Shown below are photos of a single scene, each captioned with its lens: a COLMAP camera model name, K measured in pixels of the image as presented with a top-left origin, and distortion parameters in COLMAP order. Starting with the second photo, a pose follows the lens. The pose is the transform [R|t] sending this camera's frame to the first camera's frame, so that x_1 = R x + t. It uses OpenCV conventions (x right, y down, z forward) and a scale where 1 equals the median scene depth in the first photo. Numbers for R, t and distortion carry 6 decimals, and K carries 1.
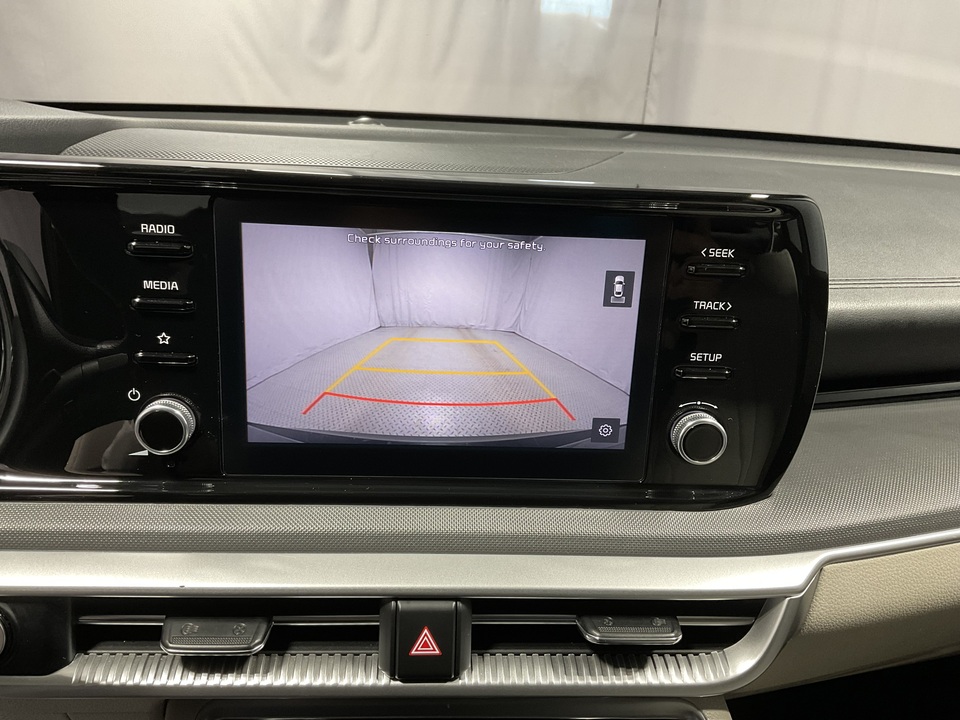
lens RADIAL K [[790.9, 0, 477.7], [0, 790.9, 361.3], [0, 0, 1]] dist [-0.001043, -0.009199]
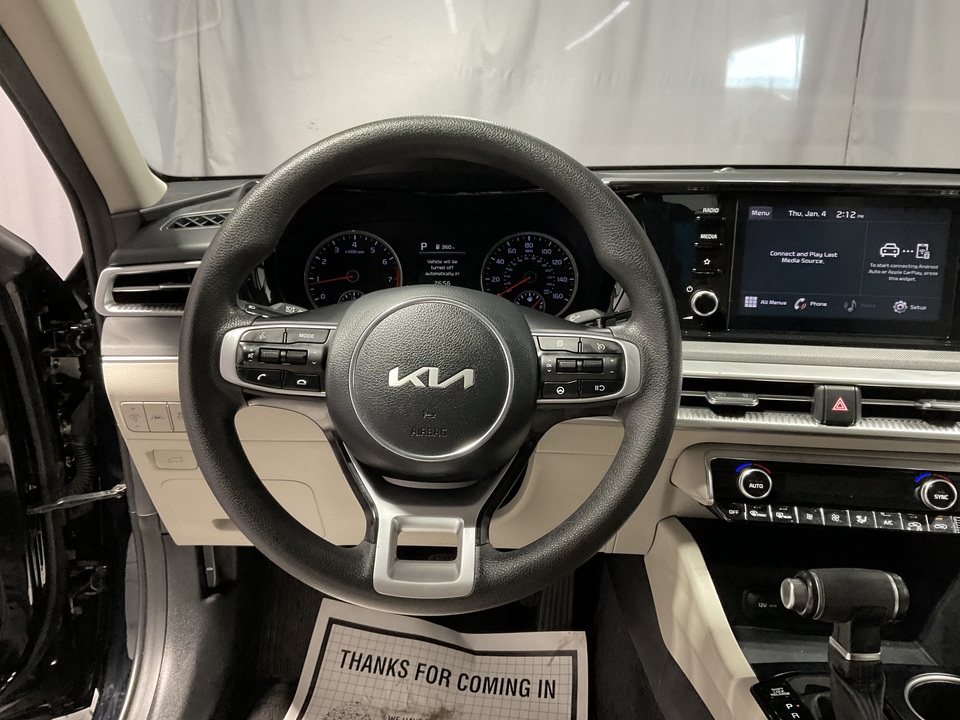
lens RADIAL K [[790.9, 0, 483.2], [0, 790.9, 359.7], [0, 0, 1]] dist [-0.001043, -0.009199]
pose [[0.979909, 0.015740, -0.198822, -0.563117], [-0.033618, 0.995652, -0.086870, 0.443634], [0.196590, 0.091809, 0.976178, -1.192920]]
